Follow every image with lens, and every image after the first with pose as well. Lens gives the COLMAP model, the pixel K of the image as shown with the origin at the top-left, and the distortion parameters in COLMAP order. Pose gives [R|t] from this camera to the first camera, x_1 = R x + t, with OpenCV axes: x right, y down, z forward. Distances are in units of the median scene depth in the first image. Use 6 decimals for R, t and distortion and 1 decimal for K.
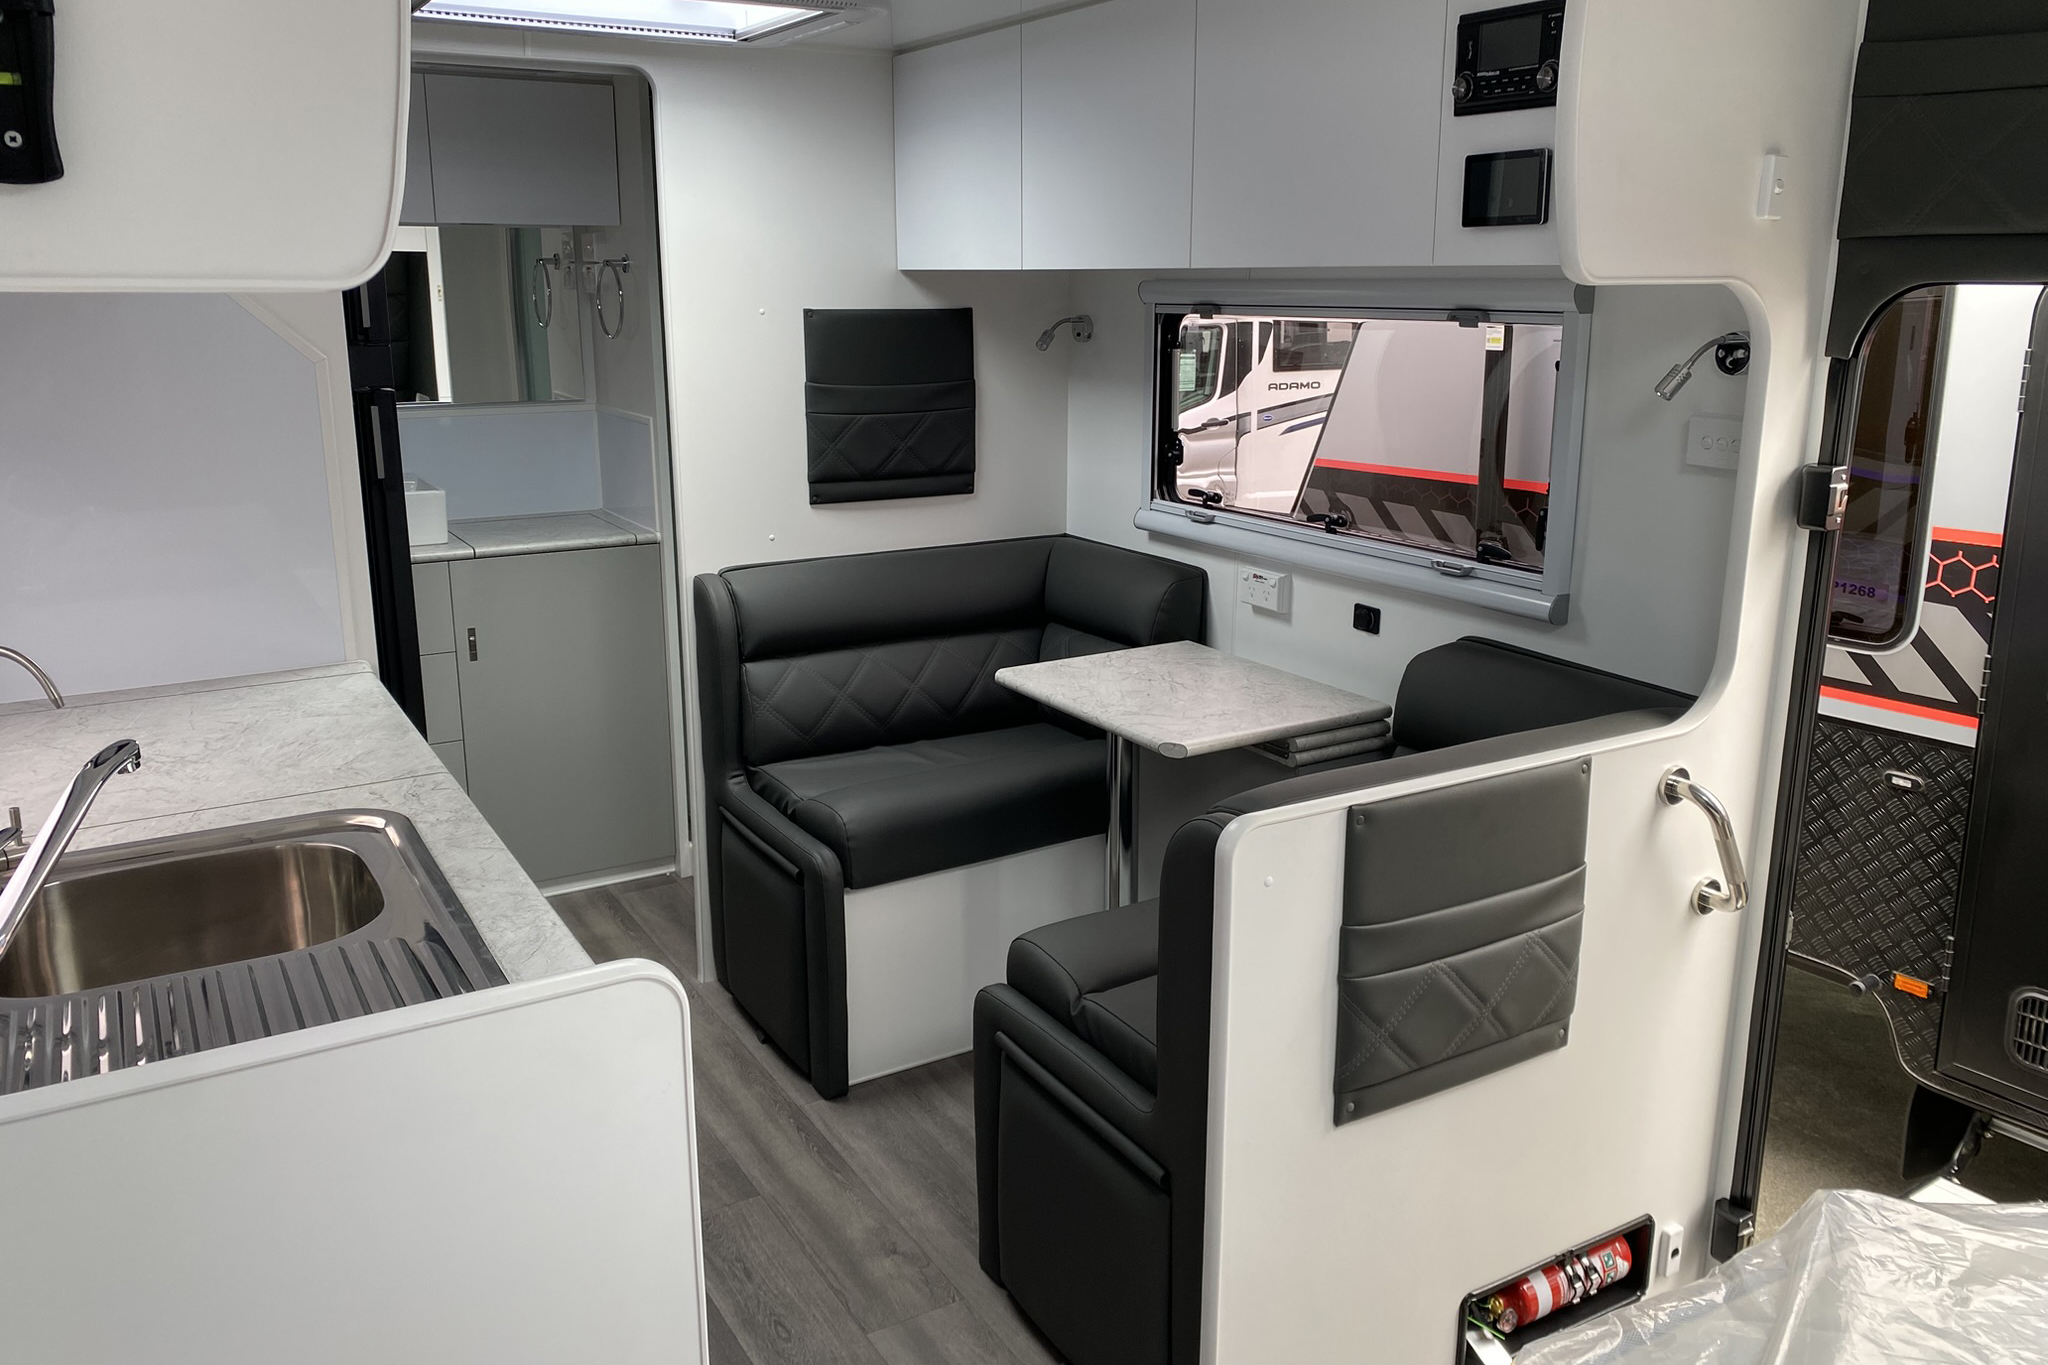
lens RADIAL K [[1578.5, 0, 1026.1], [0, 1578.5, 678.7], [0, 0, 1]] dist [-0.013133, -0.004249]
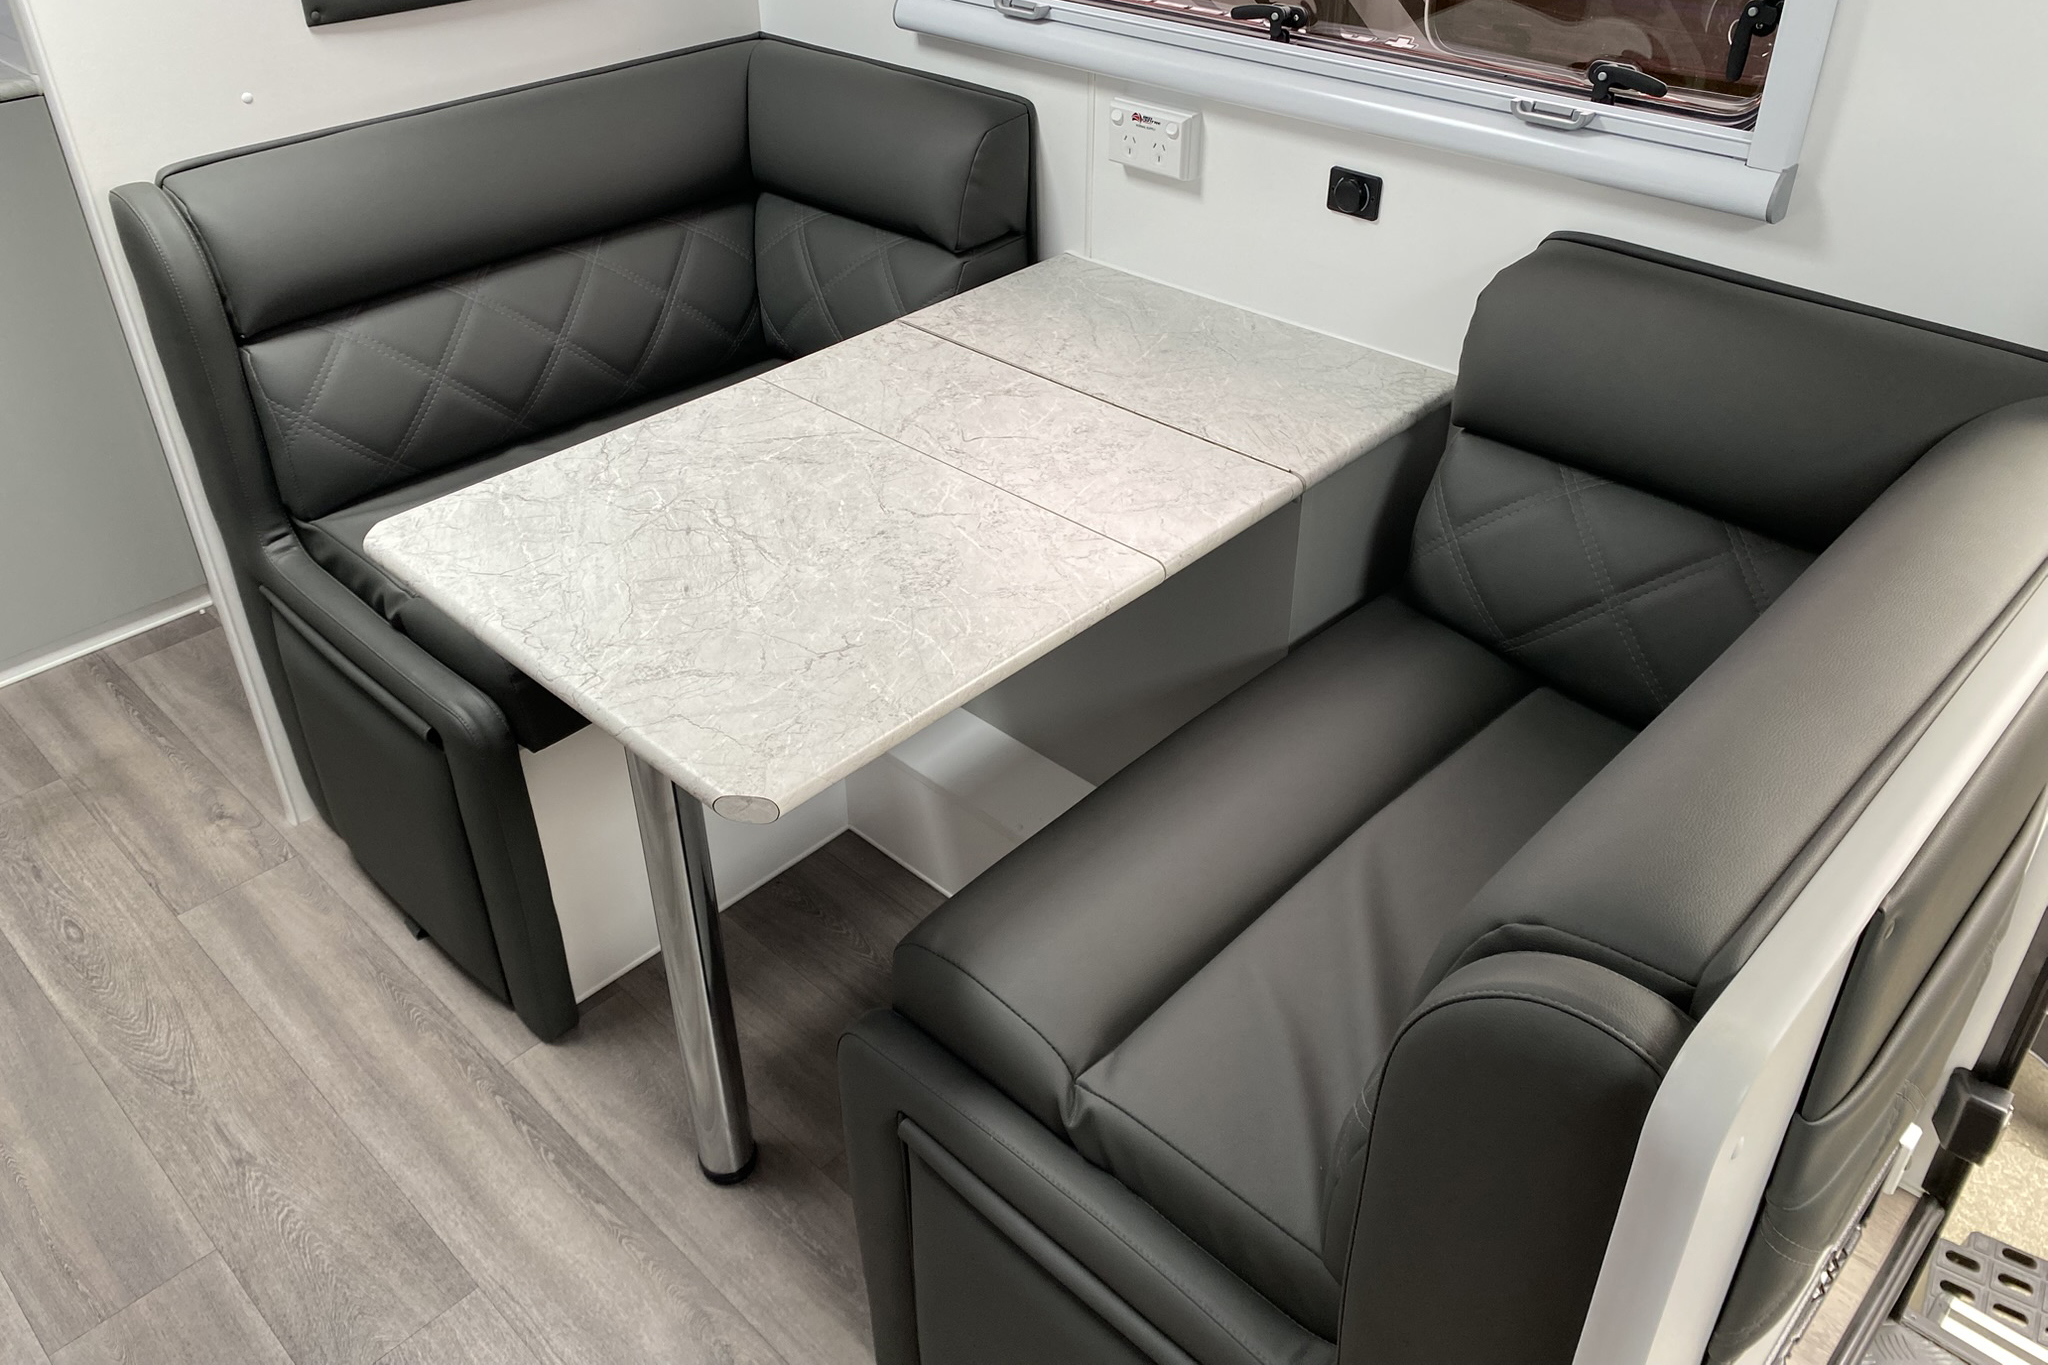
lens RADIAL K [[1578.5, 0, 1033.6], [0, 1578.5, 632.0], [0, 0, 1]] dist [-0.013133, -0.004249]
pose [[0.963497, -0.151815, 0.220512, -0.050394], [0.072052, 0.940325, 0.332561, -0.081201], [-0.257841, -0.304533, 0.916939, 0.402015]]
